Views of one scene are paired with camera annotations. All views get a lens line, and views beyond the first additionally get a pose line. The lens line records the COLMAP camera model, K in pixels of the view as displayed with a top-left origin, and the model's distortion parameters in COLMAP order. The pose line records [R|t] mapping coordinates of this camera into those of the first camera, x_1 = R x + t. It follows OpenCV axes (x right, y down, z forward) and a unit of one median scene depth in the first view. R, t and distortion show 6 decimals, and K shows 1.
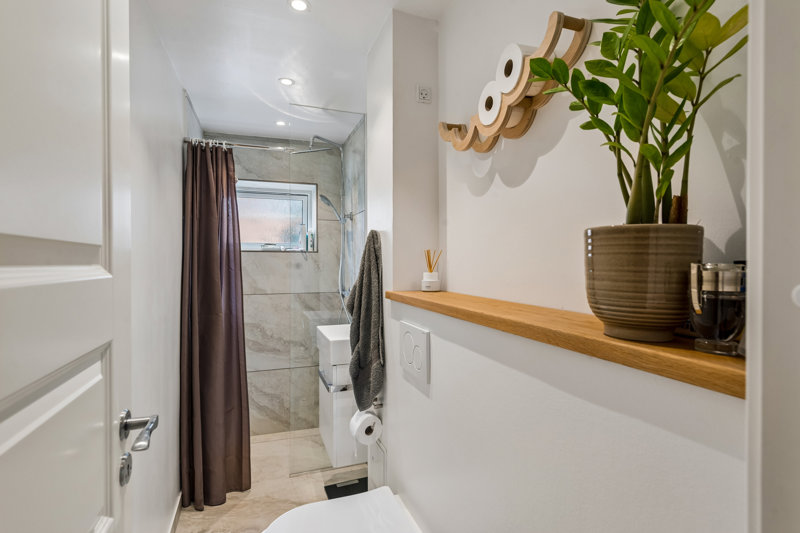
lens RADIAL K [[394.1, 0, 411.6], [0, 394.1, 267.8], [0, 0, 1]] dist [0.005342, -0.000957]
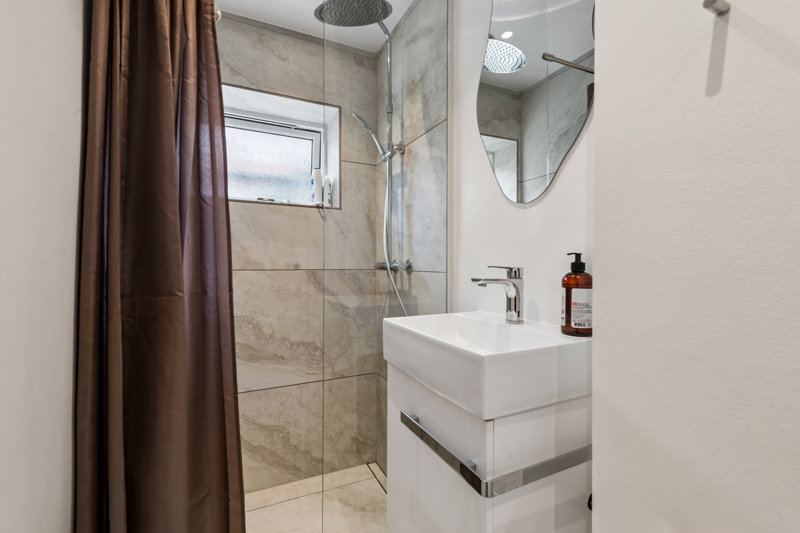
lens RADIAL K [[347.0, 0, 408.2], [0, 347.0, 267.6], [0, 0, 1]] dist [0.009504, -0.001153]
pose [[0.994805, 0.003238, 0.101750, -0.238981], [-0.003411, 0.999993, 0.001526, 0.076489], [-0.101744, -0.001865, 0.994809, 0.519134]]
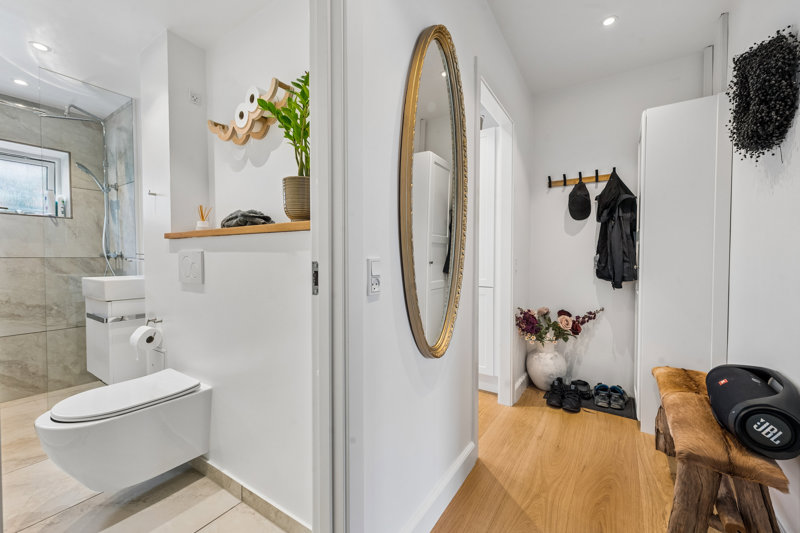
lens RADIAL K [[313.6, 0, 396.2], [0, 313.6, 266.0], [0, 0, 1]] dist [0.011315, -0.002369]
pose [[0.821157, -0.013107, 0.570551, -0.018886], [0.003056, 0.999823, 0.018570, 0.094038], [-0.570694, -0.013506, 0.821052, -0.226155]]
